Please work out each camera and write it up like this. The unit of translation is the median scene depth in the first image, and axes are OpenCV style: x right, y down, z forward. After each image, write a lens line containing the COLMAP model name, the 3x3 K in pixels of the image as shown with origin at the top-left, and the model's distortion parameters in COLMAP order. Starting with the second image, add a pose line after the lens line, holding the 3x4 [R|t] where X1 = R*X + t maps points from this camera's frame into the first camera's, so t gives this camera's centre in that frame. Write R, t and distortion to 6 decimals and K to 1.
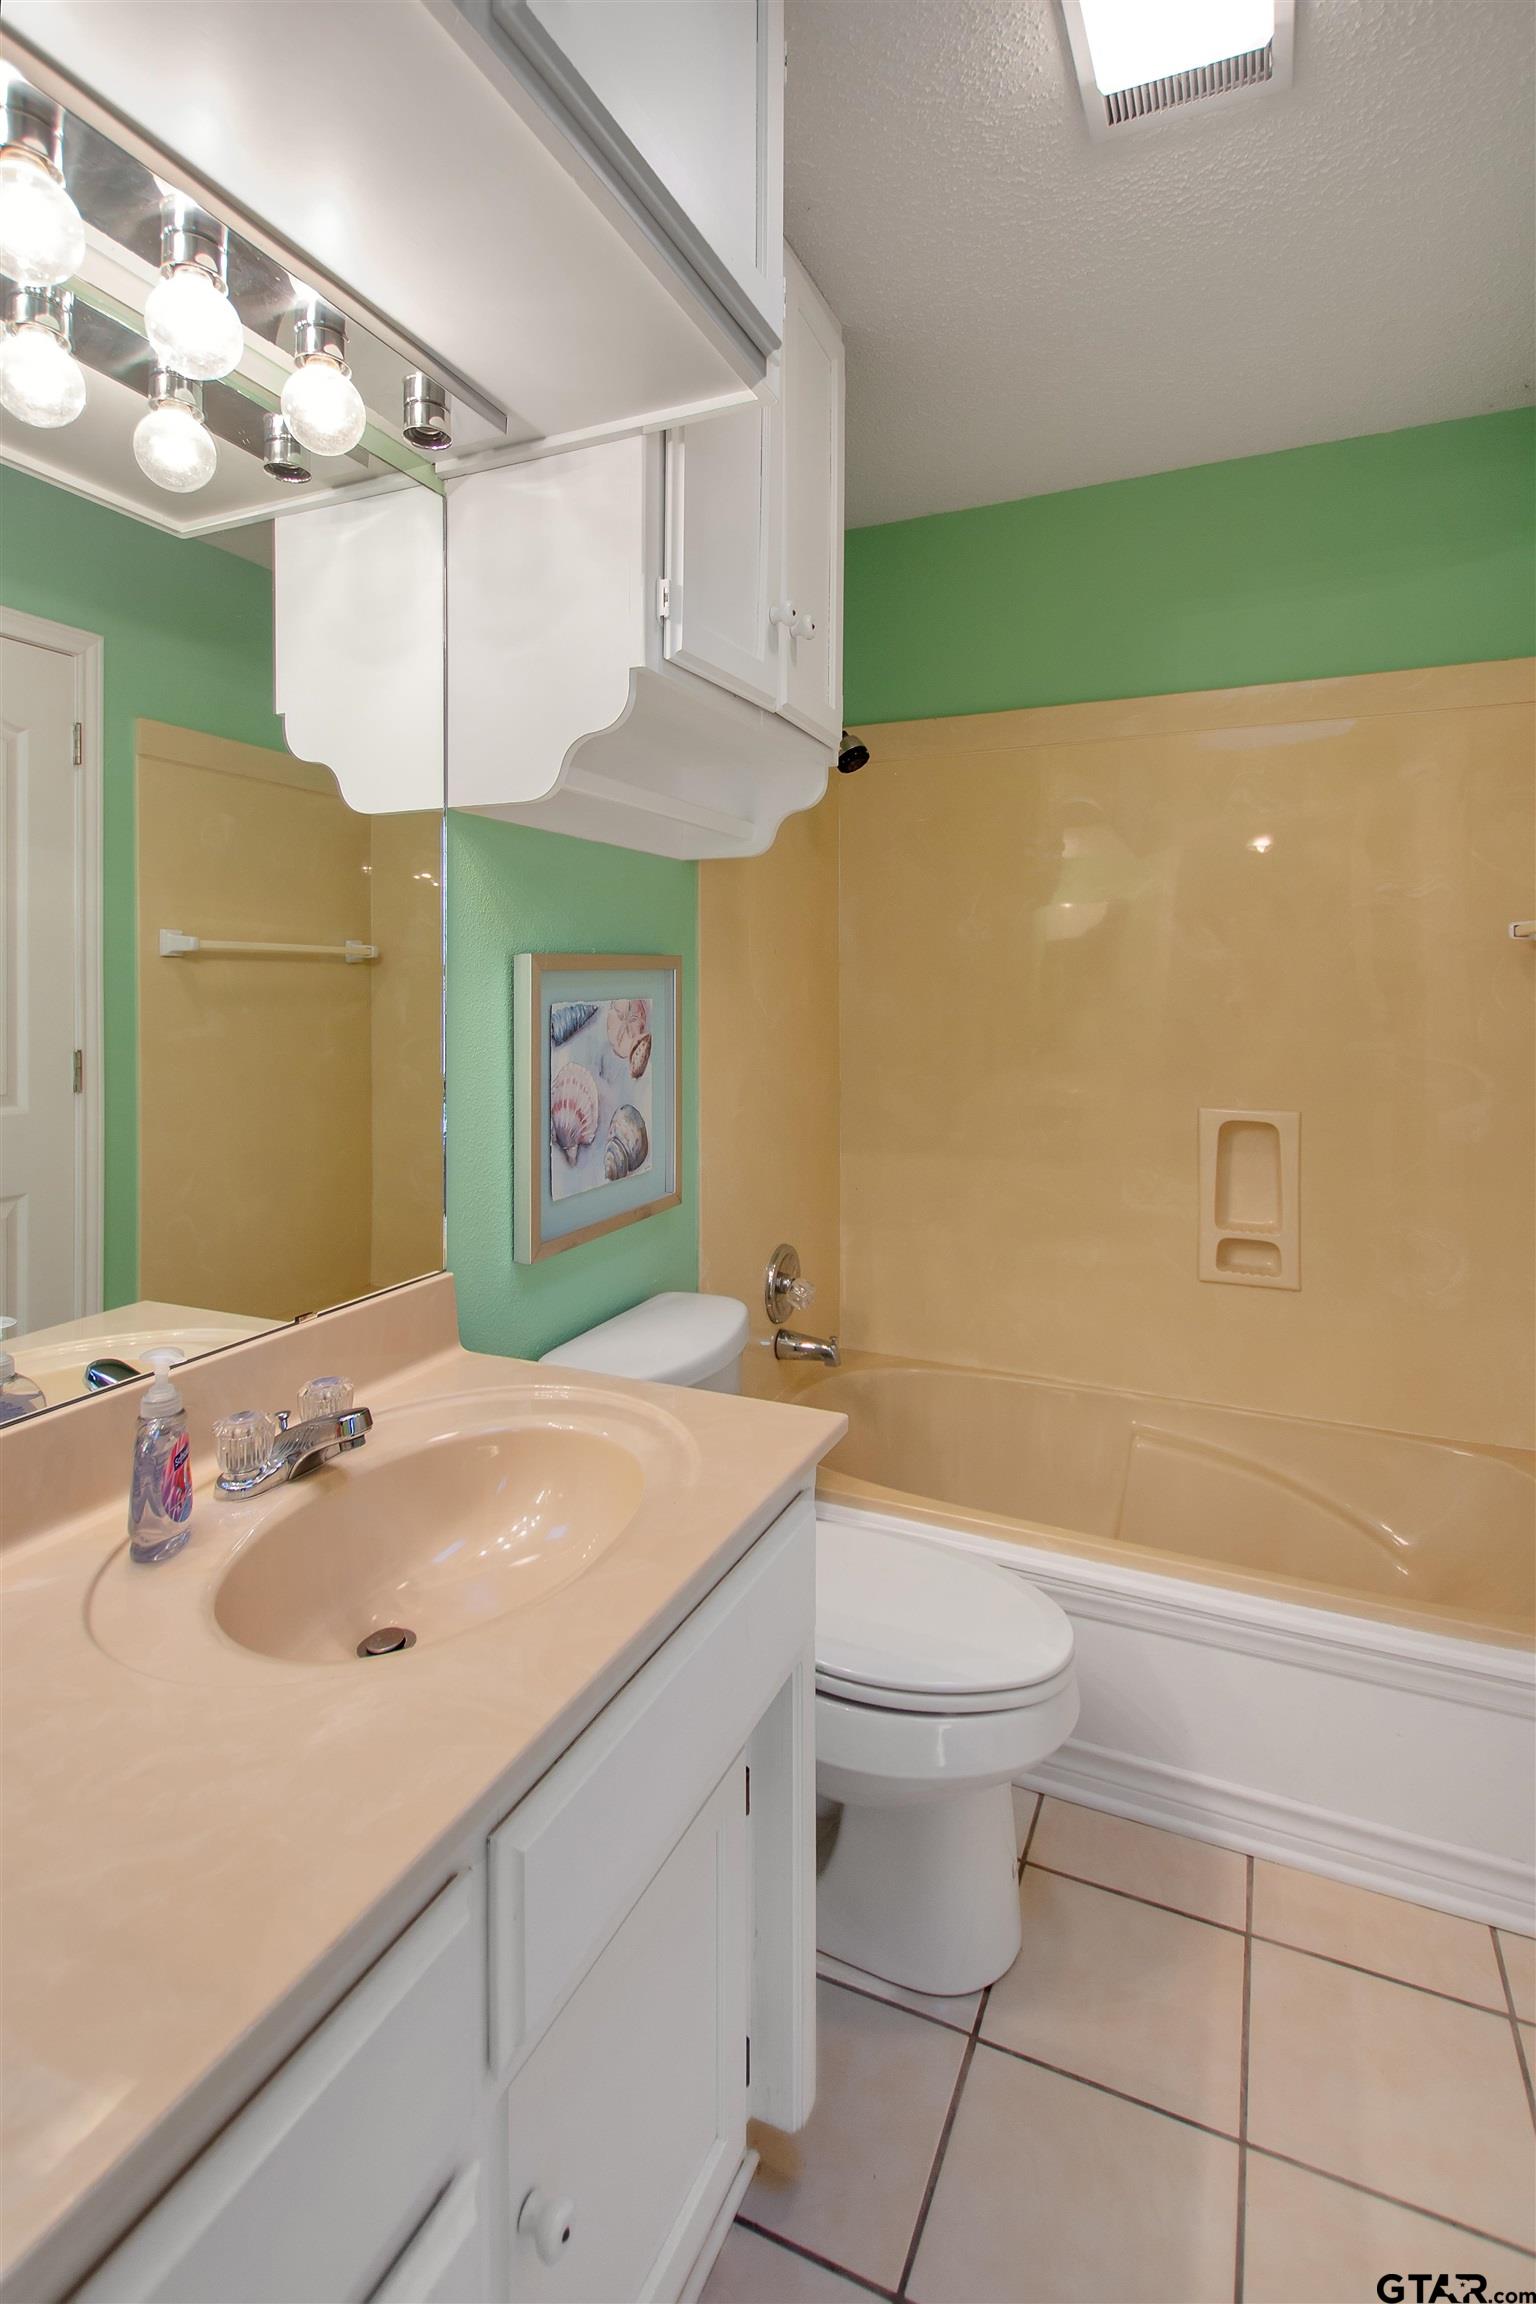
lens RADIAL K [[1086.4, 0, 768.0], [0, 1086.4, 1152.0], [0, 0, 1]] dist [0.022963, -0.012537]
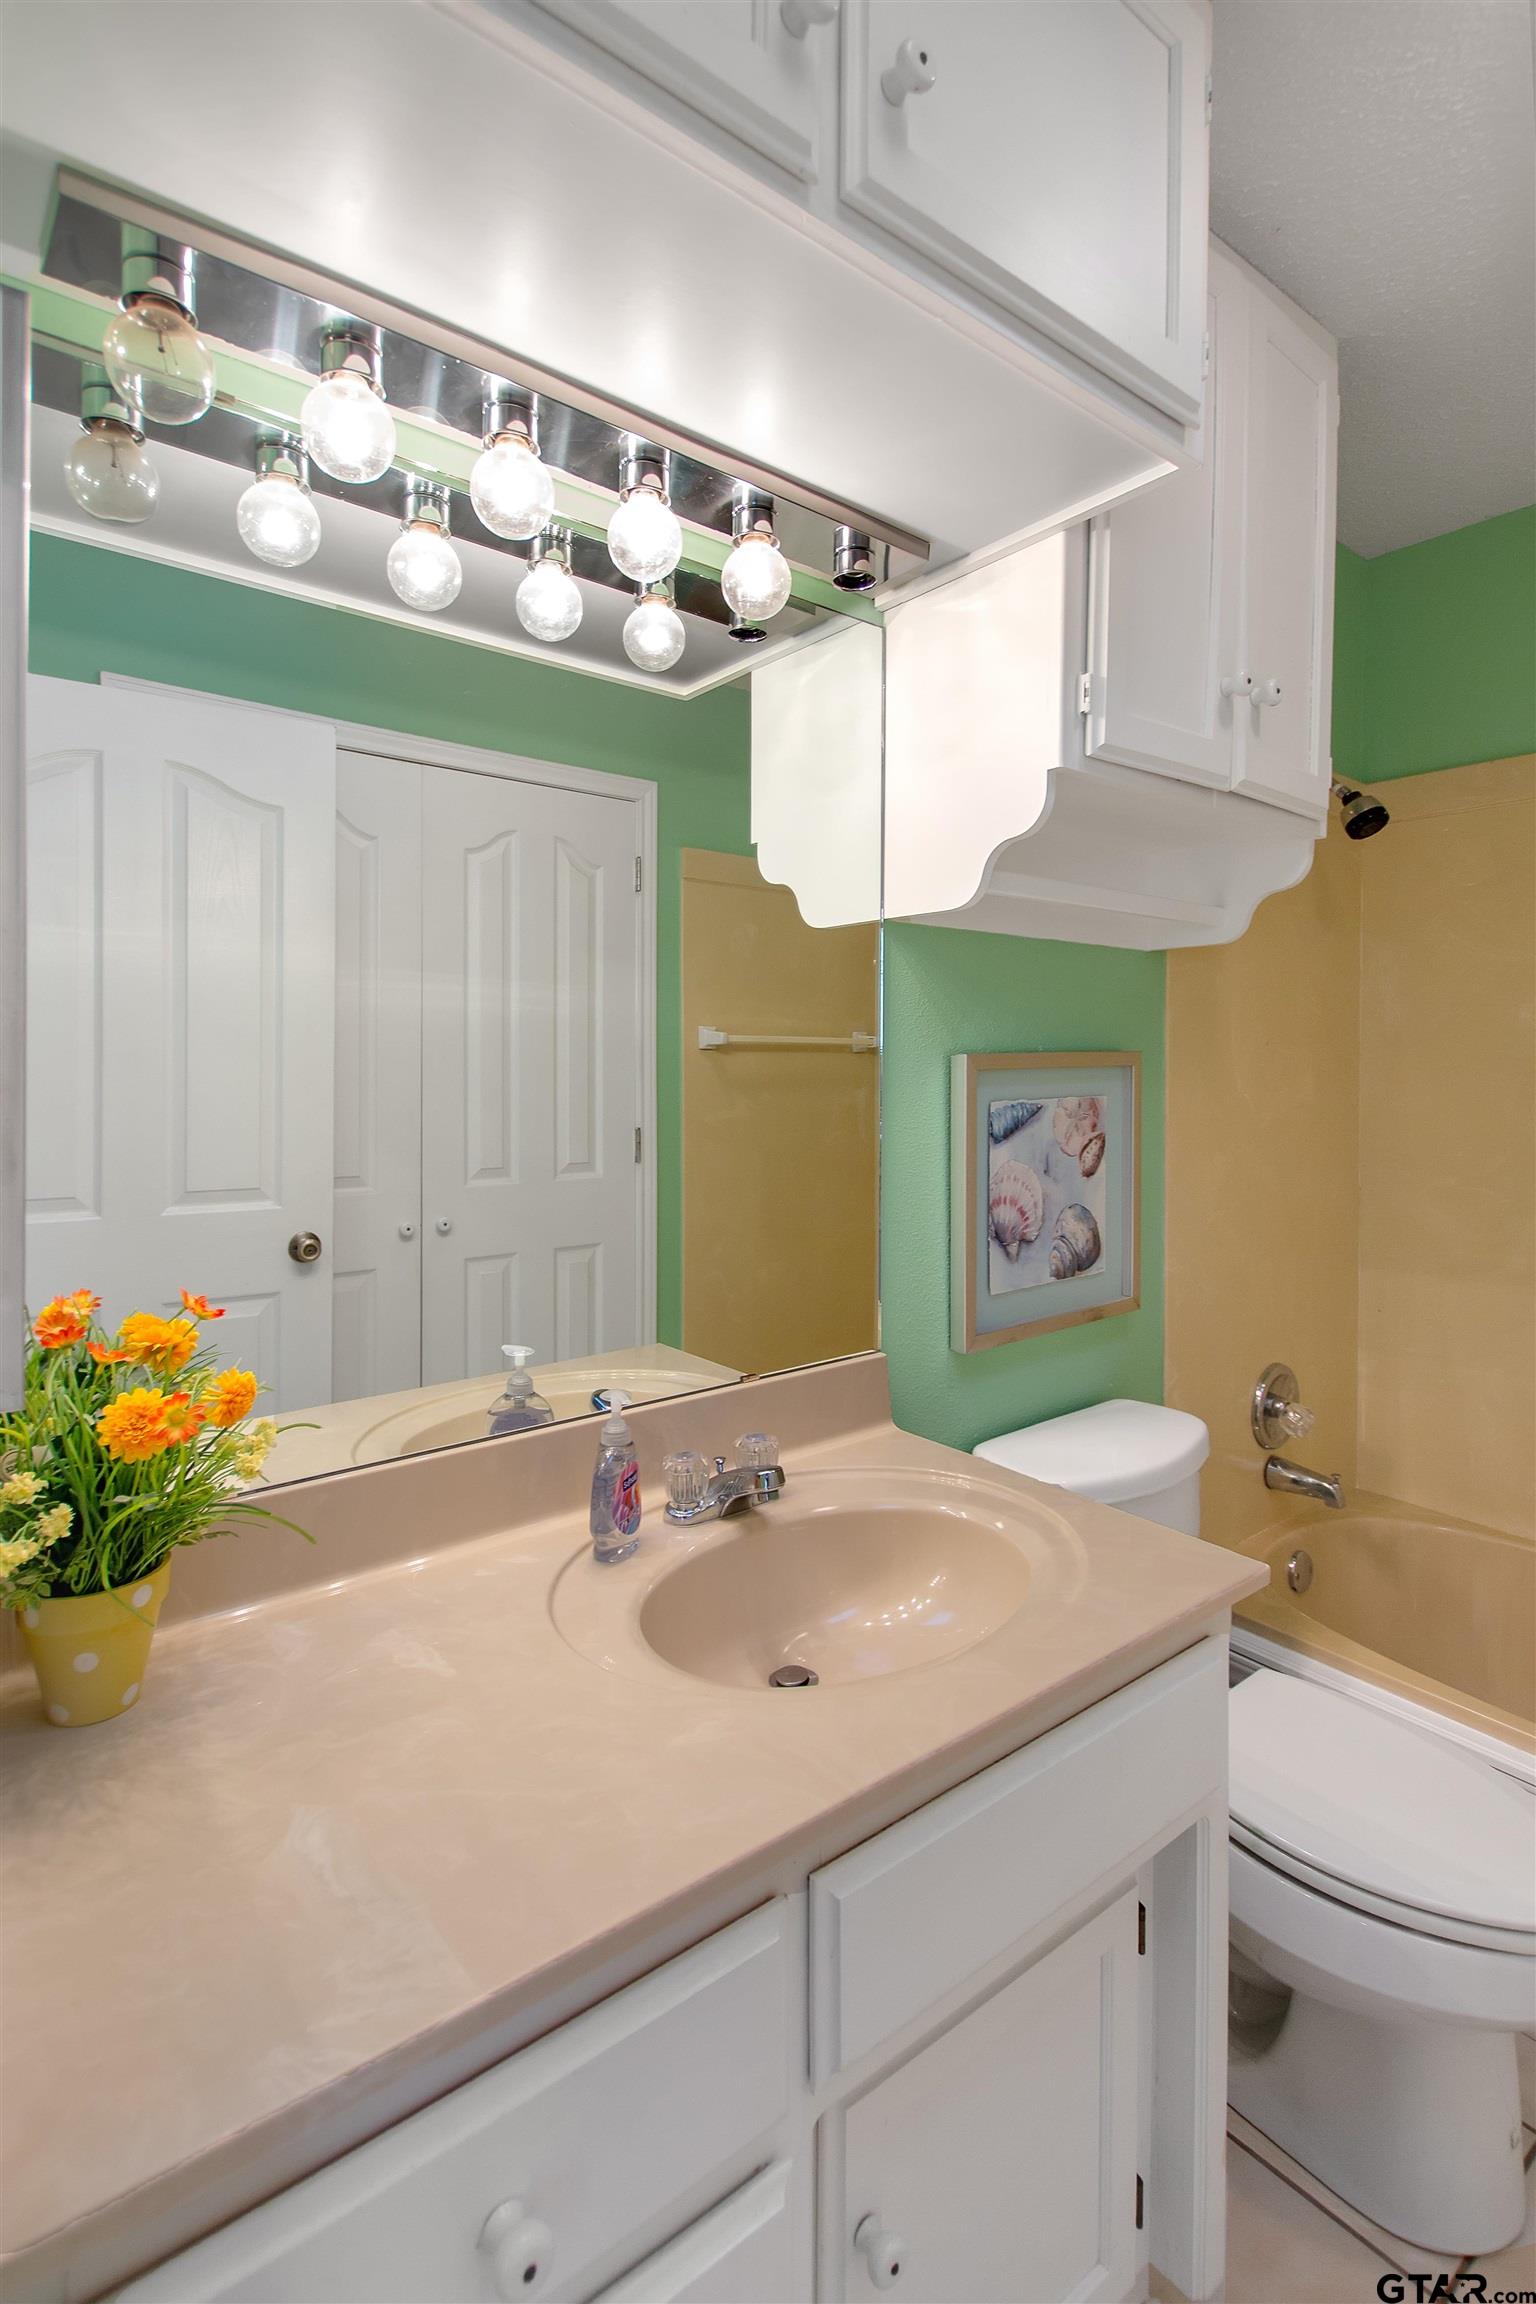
lens RADIAL K [[1086.4, 0, 765.0], [0, 1086.4, 1261.6], [0, 0, 1]] dist [0.019510, -0.010134]
pose [[0.886307, 0.084581, -0.455308, 0.100218], [-0.071909, 0.996390, 0.045118, -0.022146], [0.457481, -0.007247, 0.889190, 0.006156]]
